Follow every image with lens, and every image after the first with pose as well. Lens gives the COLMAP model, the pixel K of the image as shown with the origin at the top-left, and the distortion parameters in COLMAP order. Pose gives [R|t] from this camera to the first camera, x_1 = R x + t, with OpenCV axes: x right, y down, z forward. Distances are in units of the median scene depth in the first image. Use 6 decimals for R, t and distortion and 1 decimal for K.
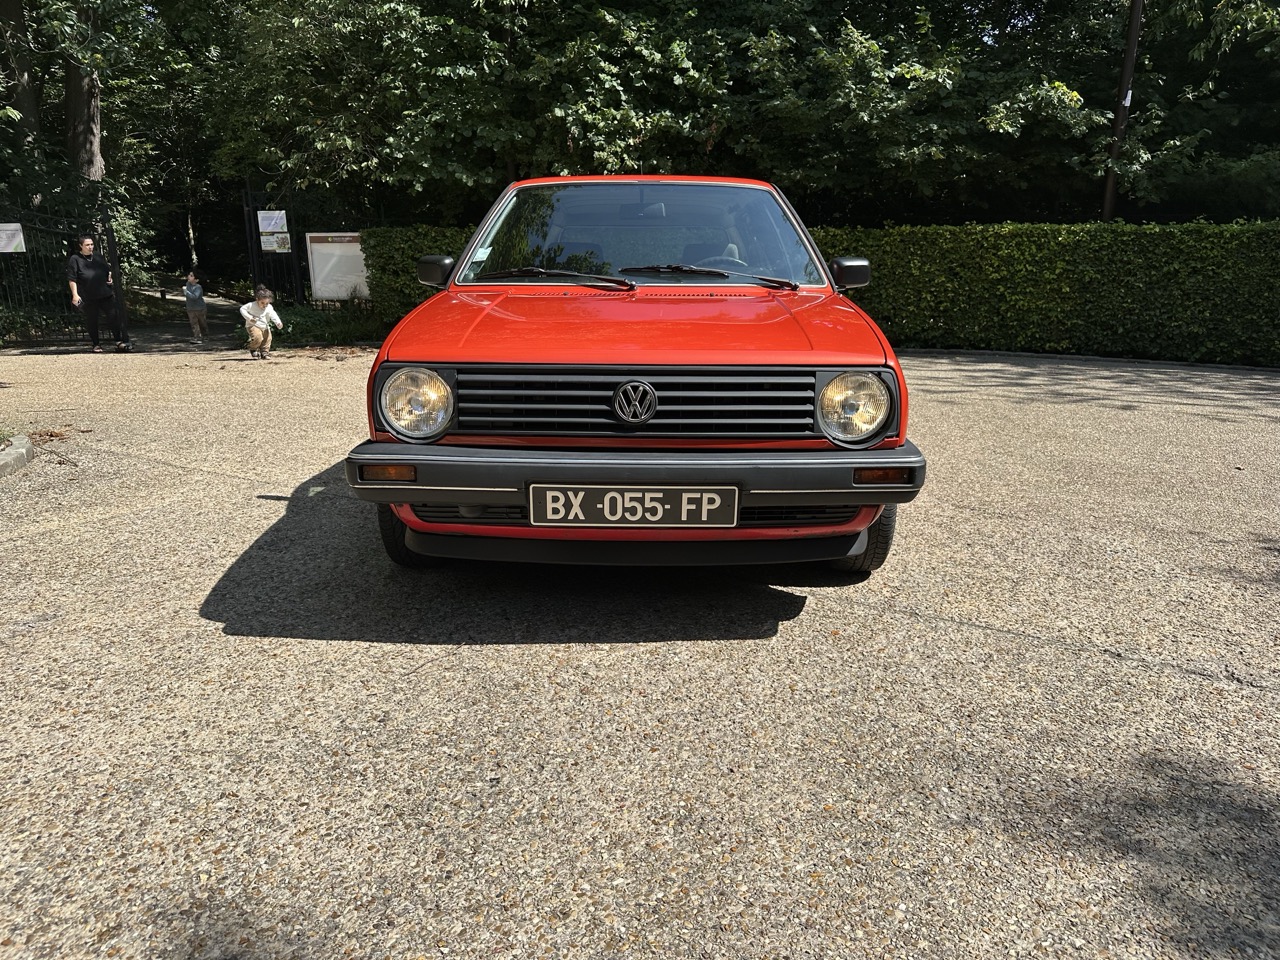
lens RADIAL K [[901.5, 0, 641.8], [0, 901.5, 467.3], [0, 0, 1]] dist [0.001775, -0.006706]
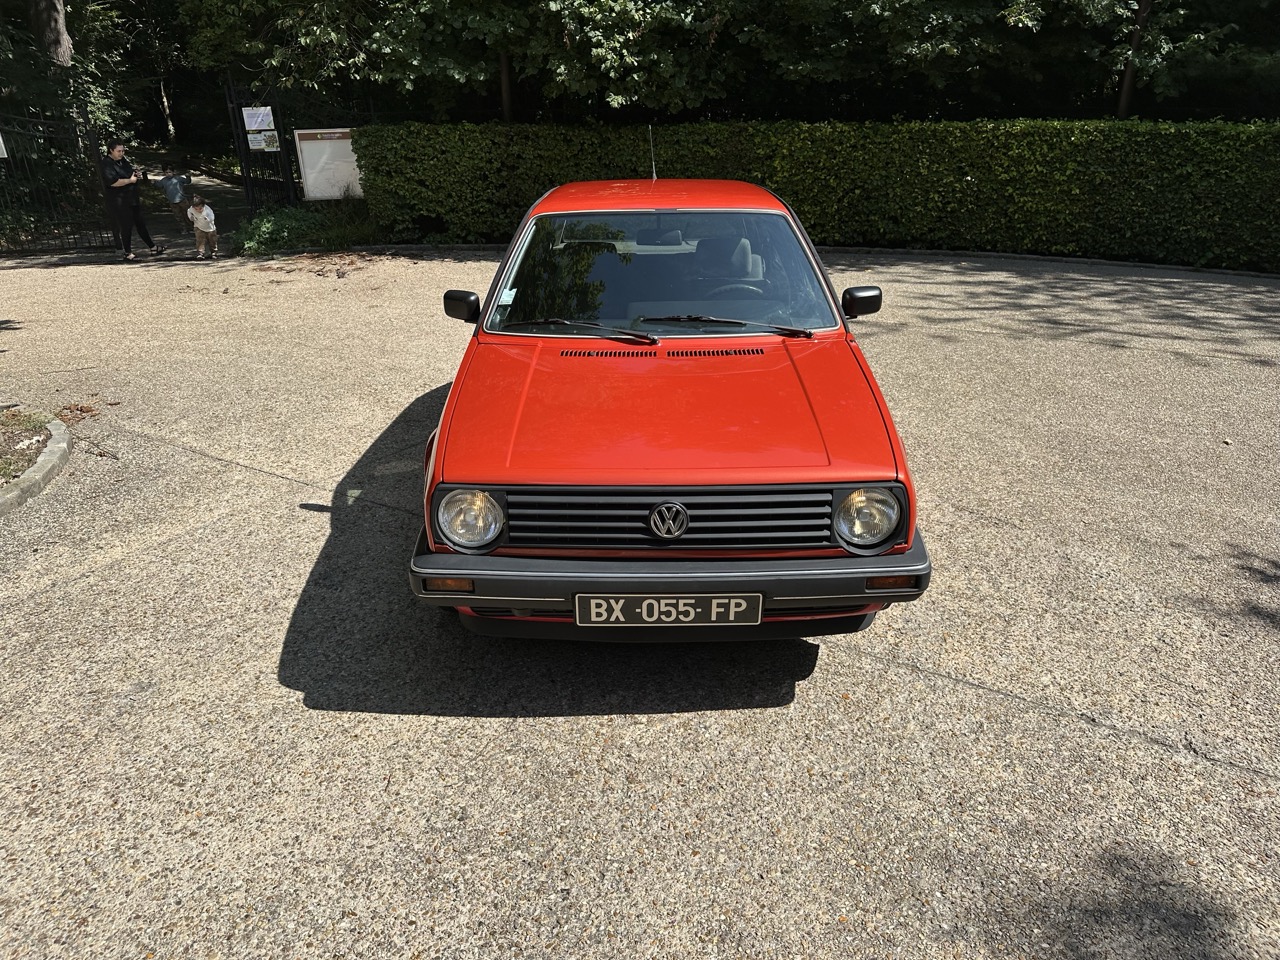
lens RADIAL K [[901.5, 0, 641.8], [0, 901.5, 467.3], [0, 0, 1]] dist [0.001775, -0.006706]
pose [[0.999856, -0.016933, 0.000683, -0.008920], [0.016613, 0.987311, 0.157929, -0.068711], [-0.003349, -0.157895, 0.987450, -0.017443]]
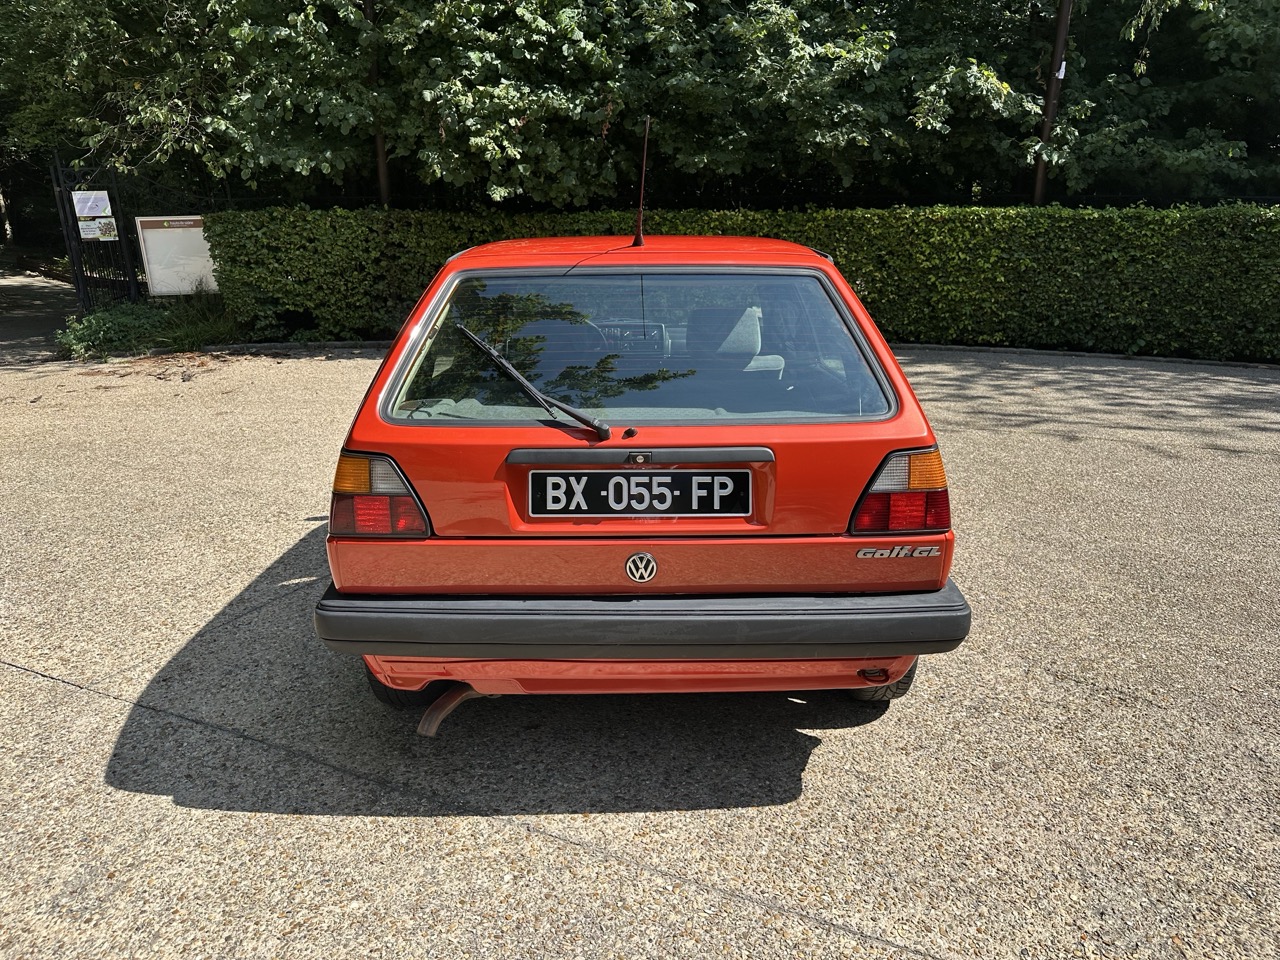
lens RADIAL K [[904.4, 0, 643.2], [0, 904.4, 479.3], [0, 0, 1]] dist [0.008350, -0.012214]
pose [[0.990534, -0.047495, 0.128786, -0.030340], [0.039445, 0.997147, 0.064352, -0.070378], [-0.131475, -0.058663, 0.989582, 0.115120]]
